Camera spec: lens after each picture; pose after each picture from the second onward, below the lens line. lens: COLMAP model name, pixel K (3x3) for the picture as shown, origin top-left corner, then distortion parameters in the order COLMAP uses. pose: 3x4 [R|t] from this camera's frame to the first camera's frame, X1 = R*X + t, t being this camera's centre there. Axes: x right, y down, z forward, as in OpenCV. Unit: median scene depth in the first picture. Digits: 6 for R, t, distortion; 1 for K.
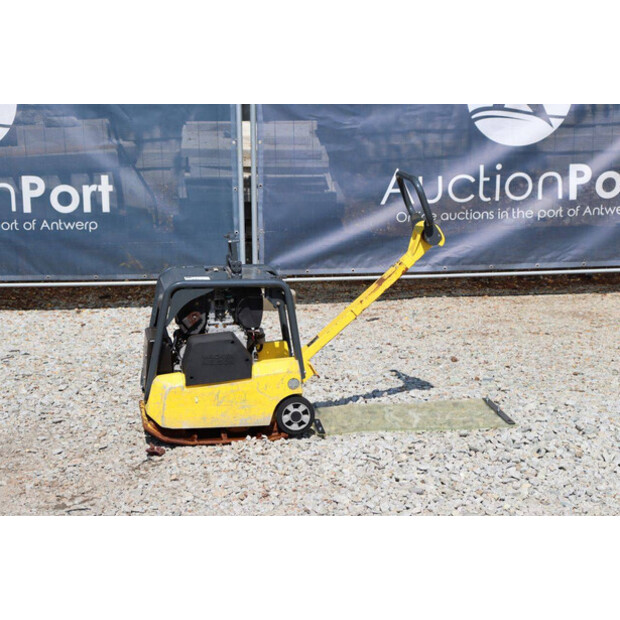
lens RADIAL K [[1459.3, 0, 309.9], [0, 1459.3, 316.4], [0, 0, 1]] dist [0.358509, 0.723591]
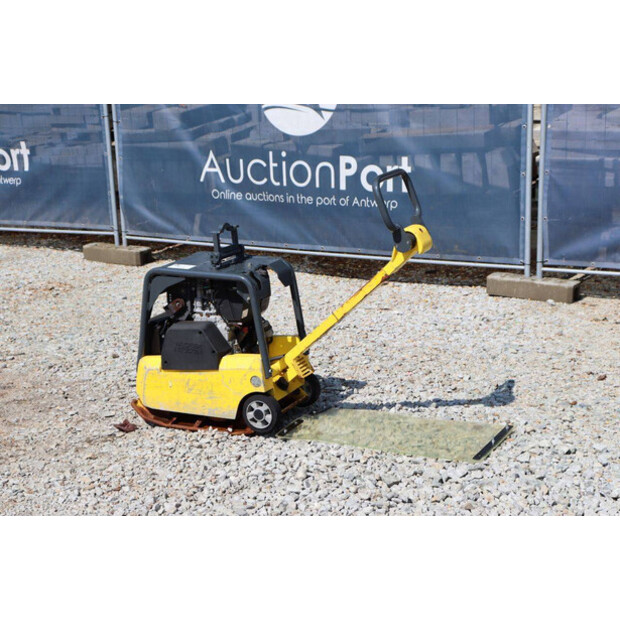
lens RADIAL K [[1293.1, 0, 310.0], [0, 1293.1, 310.0], [0, 0, 1]] dist [0.307378, 0.325826]
pose [[0.821929, 0.104514, -0.559920, 0.500269], [-0.084346, 0.994517, 0.061821, -0.058568], [0.563311, -0.003586, 0.826237, 0.297031]]
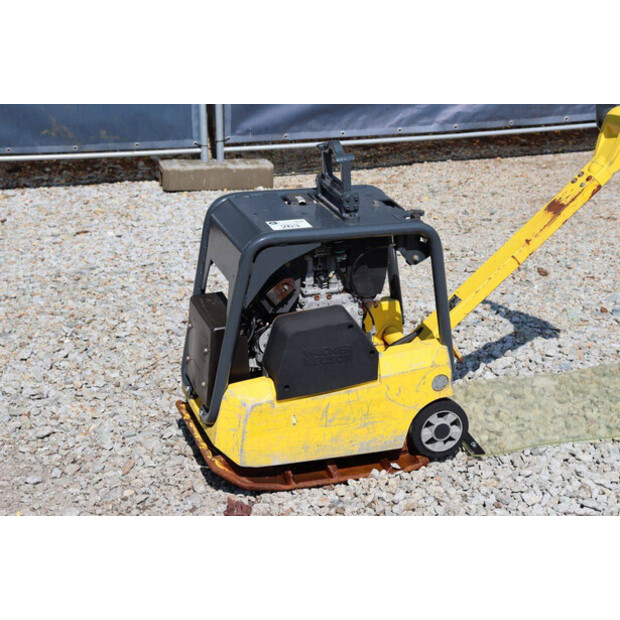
lens RADIAL K [[1293.1, 0, 310.0], [0, 1293.1, 310.0], [0, 0, 1]] dist [0.307378, 0.325826]
pose [[0.987944, -0.046682, 0.147605, -0.147254], [0.023063, 0.987194, 0.157849, -0.074362], [-0.153084, -0.152542, 0.976369, 0.462883]]
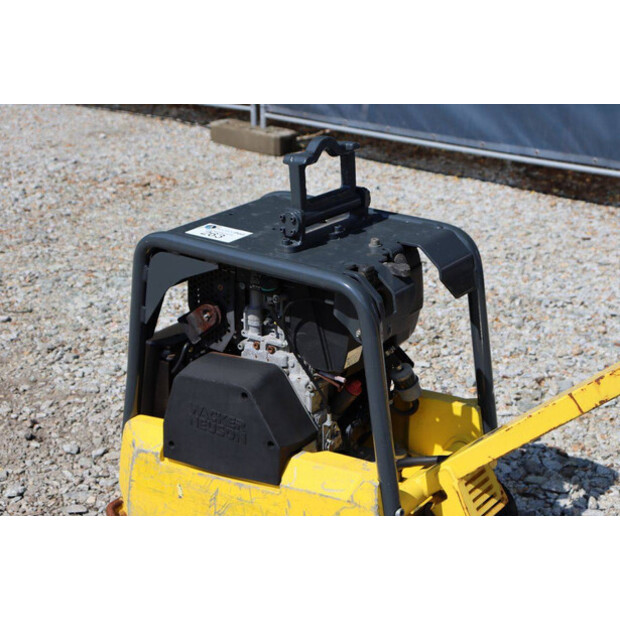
lens RADIAL K [[1154.4, 0, 310.0], [0, 1154.4, 310.0], [0, 0, 1]] dist [0.224155, 0.274436]
pose [[0.709034, 0.243720, -0.661718, 0.177067], [-0.145226, 0.968728, 0.201186, -0.076700], [0.690058, -0.046549, 0.722256, 0.754410]]
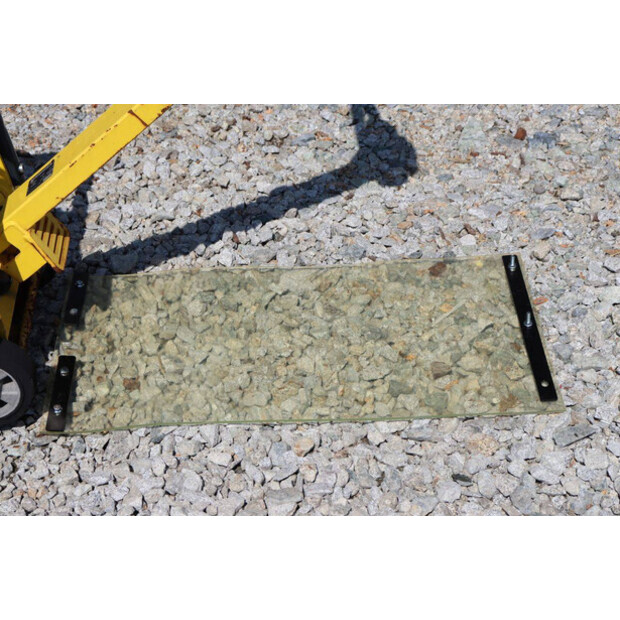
lens RADIAL K [[1421.1, 0, 310.0], [0, 1421.1, 310.0], [0, 0, 1]] dist [0.351723, 0.884332]
pose [[0.993407, 0.052676, -0.101817, 0.114504], [-0.004686, 0.906091, 0.423057, -0.114299], [0.114541, -0.419791, 0.900364, 0.671627]]
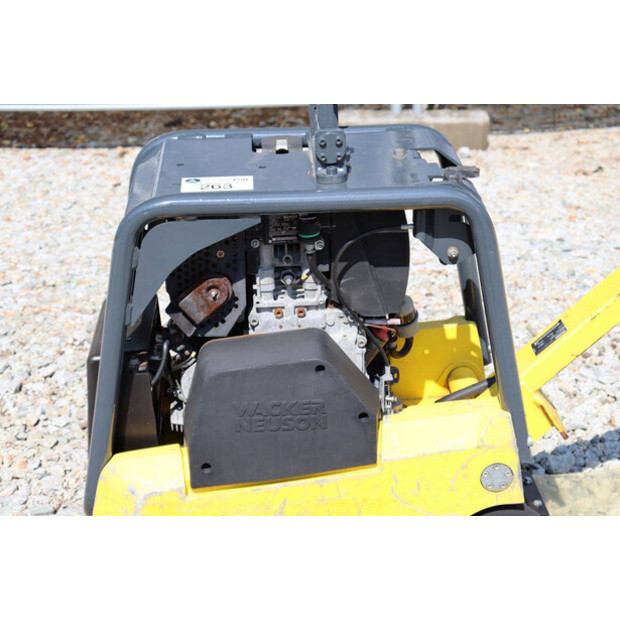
lens RADIAL K [[1421.1, 0, 310.0], [0, 1421.1, 310.0], [0, 0, 1]] dist [0.351723, 0.884332]
pose [[0.992143, 0.006496, -0.124943, -0.012829], [0.013479, 0.987288, 0.158368, -0.048888], [0.124384, -0.158808, 0.979443, 0.658064]]
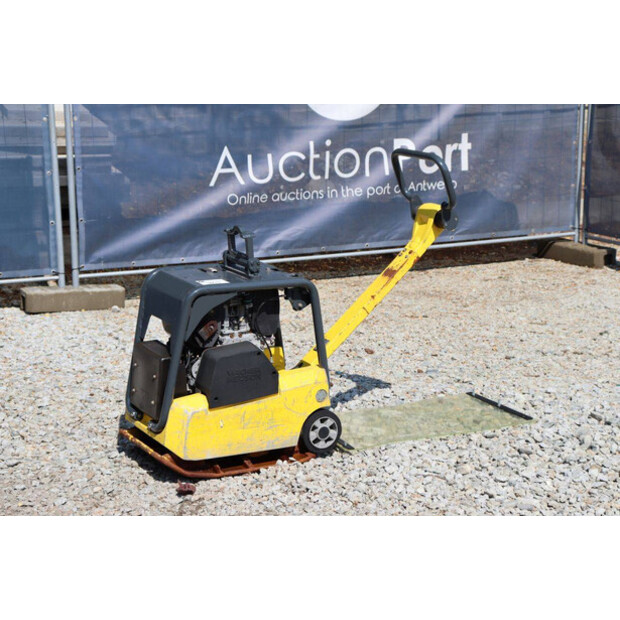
lens RADIAL K [[1459.3, 0, 309.9], [0, 1459.3, 316.4], [0, 0, 1]] dist [0.358509, 0.723591]
pose [[0.943265, -0.063973, 0.325820, -0.298014], [0.058254, 0.997929, 0.027290, -0.025437], [-0.326891, -0.006762, 0.945038, 0.174424]]
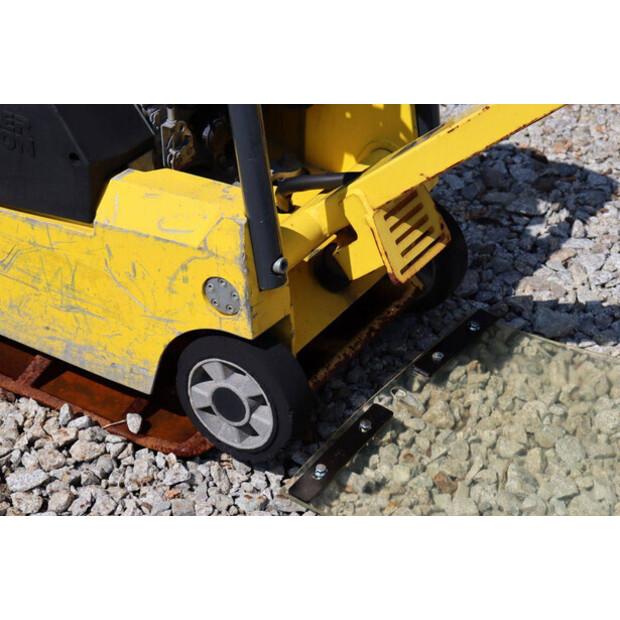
lens RADIAL K [[1459.3, 0, 309.9], [0, 1459.3, 316.4], [0, 0, 1]] dist [0.358509, 0.723591]
pose [[0.746041, 0.378216, -0.548066, 0.143957], [-0.150215, 0.897416, 0.414825, -0.060718], [0.648736, -0.227149, 0.726323, 0.815363]]
